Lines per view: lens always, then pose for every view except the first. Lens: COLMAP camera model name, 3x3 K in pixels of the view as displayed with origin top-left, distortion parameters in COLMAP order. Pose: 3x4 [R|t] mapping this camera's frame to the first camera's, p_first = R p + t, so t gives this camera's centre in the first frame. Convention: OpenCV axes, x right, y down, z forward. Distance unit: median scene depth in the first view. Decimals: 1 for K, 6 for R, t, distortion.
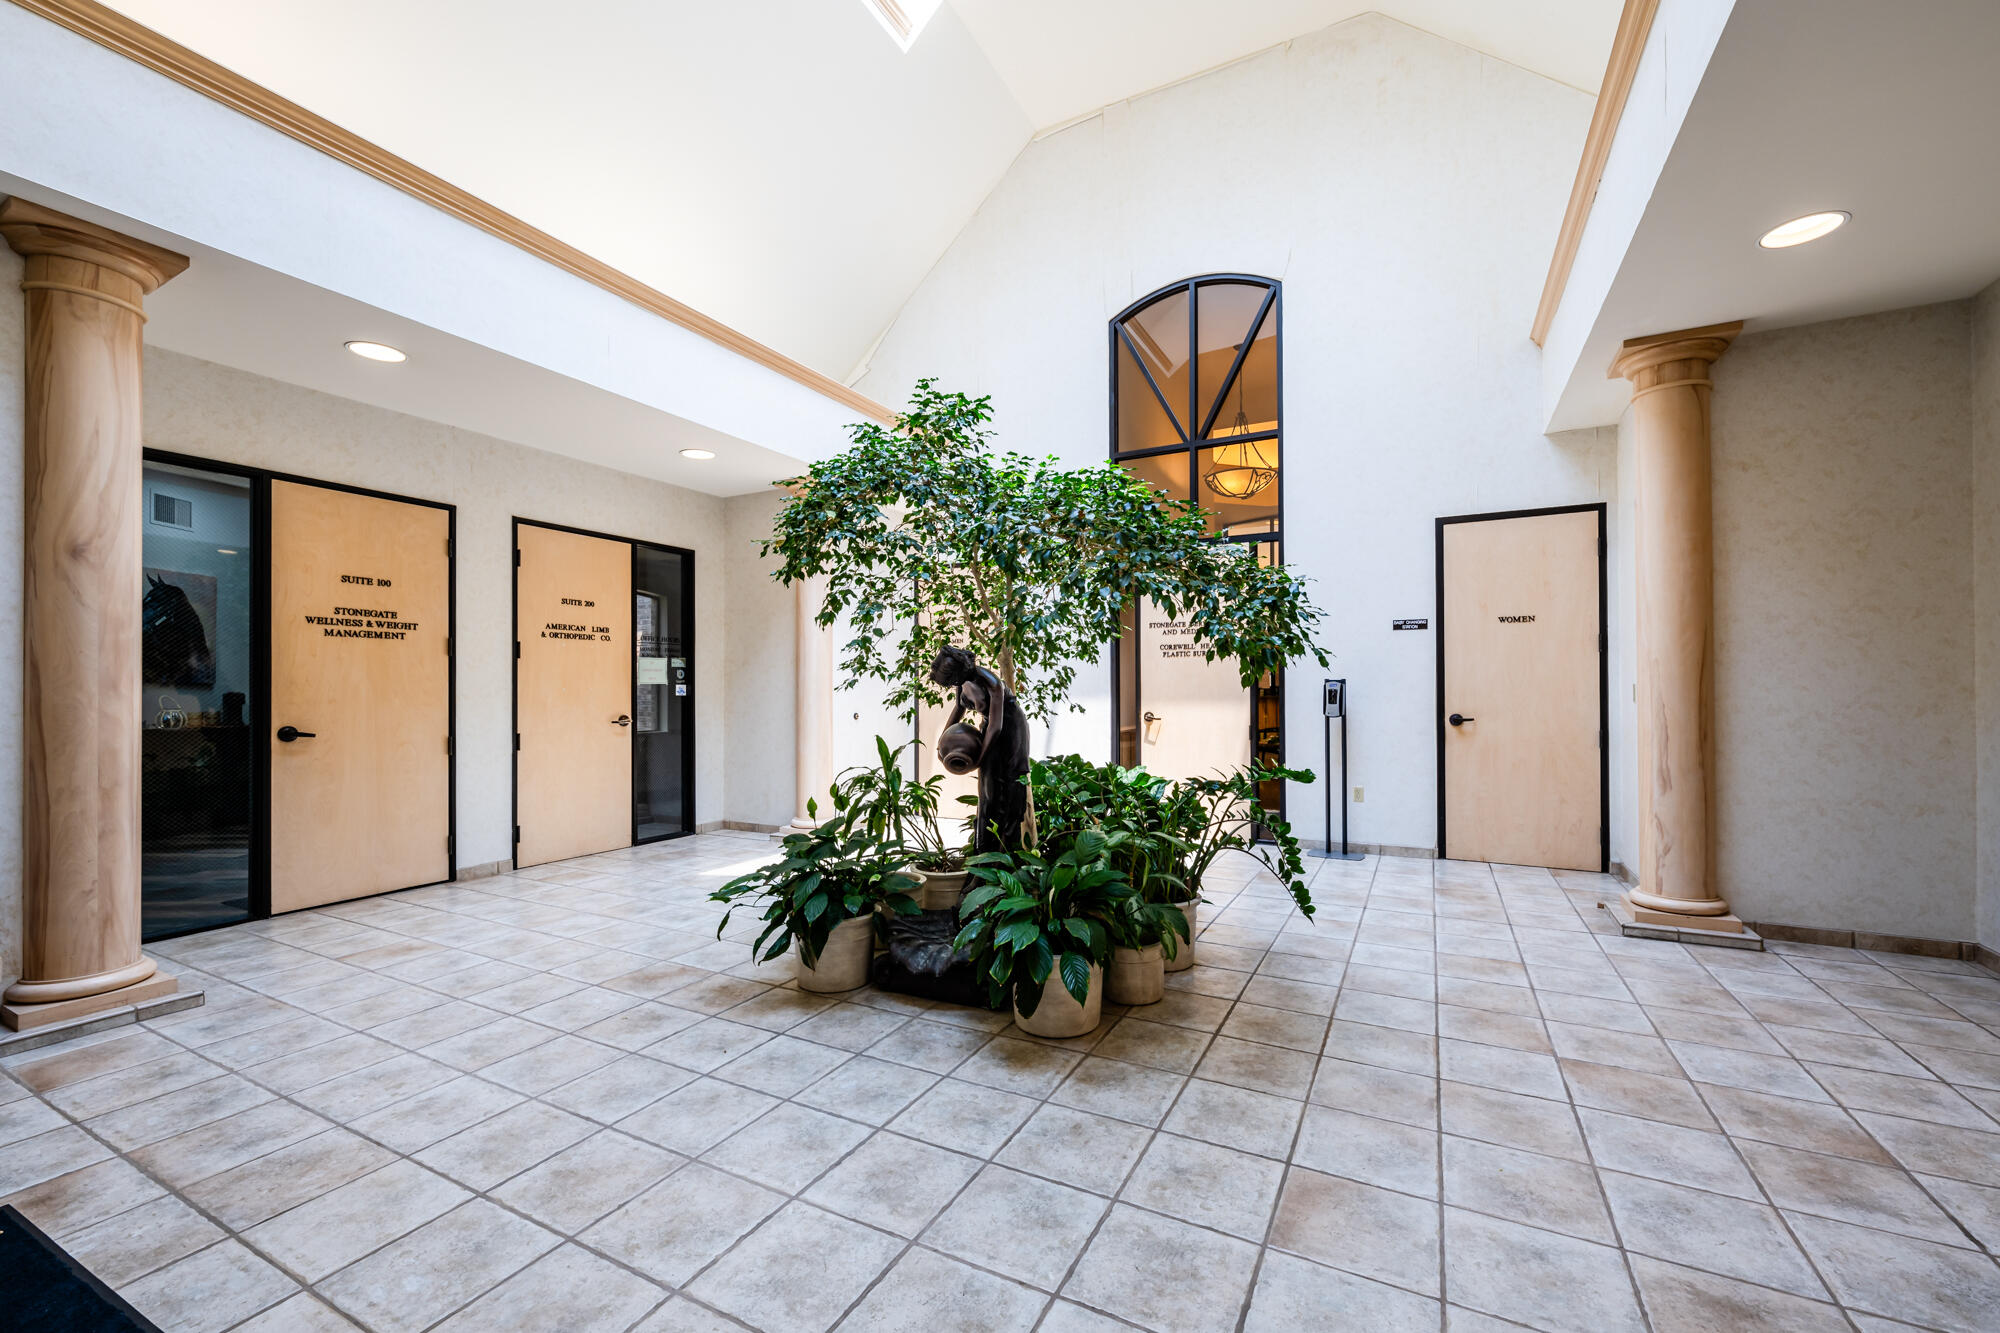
lens RADIAL K [[813.4, 0, 999.4], [0, 813.4, 680.9], [0, 0, 1]] dist [-0.001087, 0.000433]
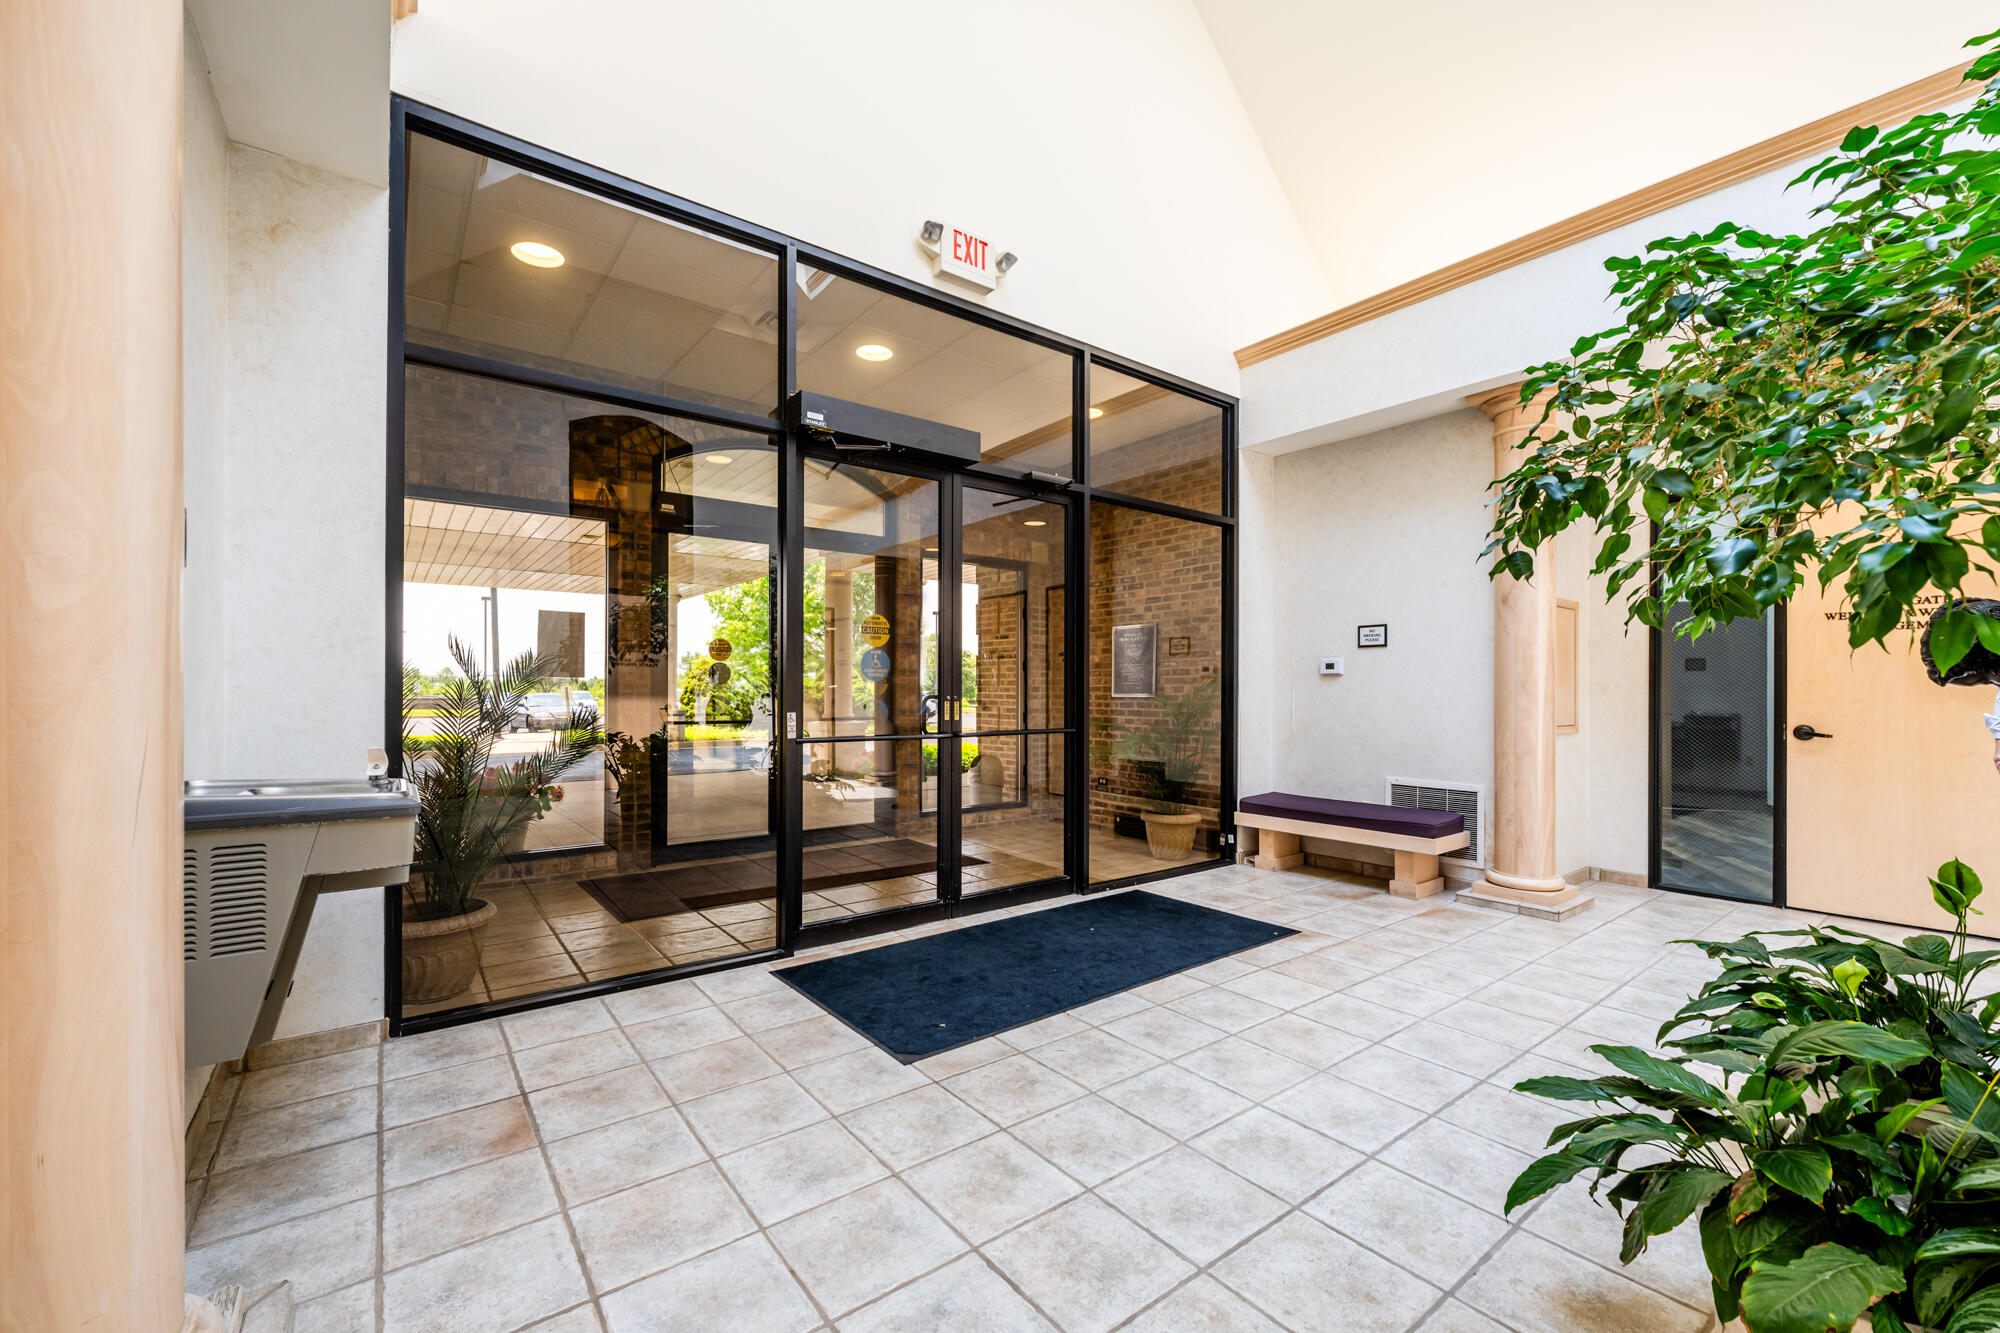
lens RADIAL K [[813.4, 0, 1001.5], [0, 813.4, 681.7], [0, 0, 1]] dist [-0.001087, 0.000433]
pose [[-0.418409, -0.005528, -0.908242, 0.930191], [0.010841, 0.999880, -0.011079, 0.005273], [0.908194, -0.014482, -0.418299, 1.055598]]
